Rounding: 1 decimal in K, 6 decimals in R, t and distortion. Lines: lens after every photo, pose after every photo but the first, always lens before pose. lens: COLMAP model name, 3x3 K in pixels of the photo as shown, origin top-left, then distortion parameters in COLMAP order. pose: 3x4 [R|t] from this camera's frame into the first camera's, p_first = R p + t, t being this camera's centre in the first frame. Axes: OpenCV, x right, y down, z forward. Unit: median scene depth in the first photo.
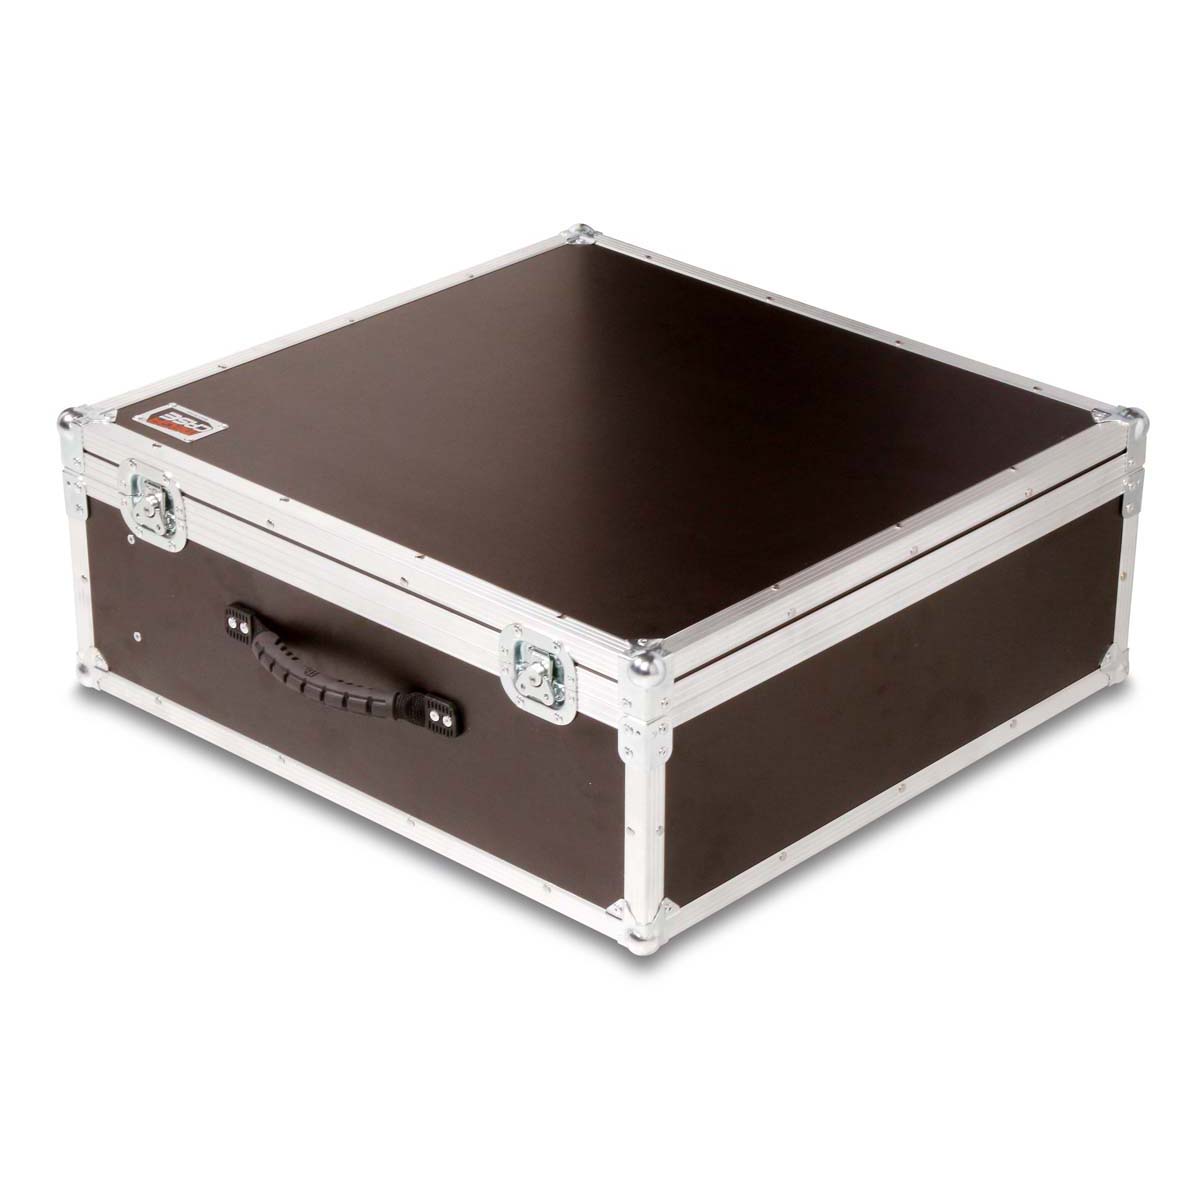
lens RADIAL K [[3667.0, 0, 600.0], [0, 3667.0, 600.0], [0, 0, 1]] dist [0.254462, 0.008345]
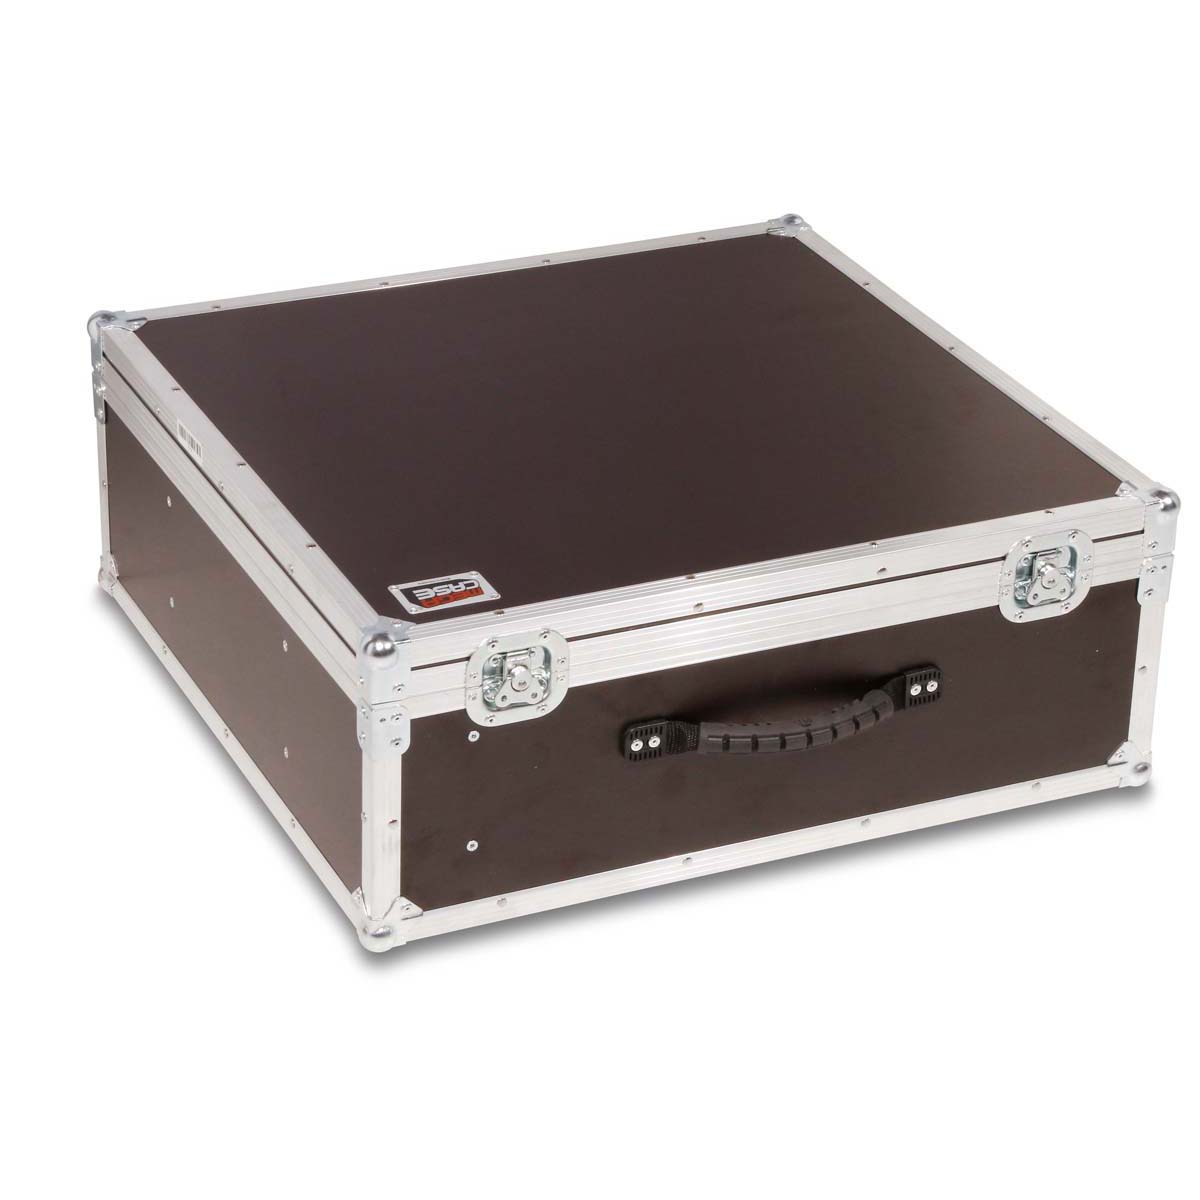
lens RADIAL K [[3667.0, 0, 600.0], [0, 3667.0, 600.0], [0, 0, 1]] dist [0.254462, 0.008345]
pose [[0.394786, -0.410087, 0.822175, -0.818605], [0.397488, 0.883016, 0.249571, -0.250155], [-0.828340, 0.228278, 0.511607, 0.538009]]
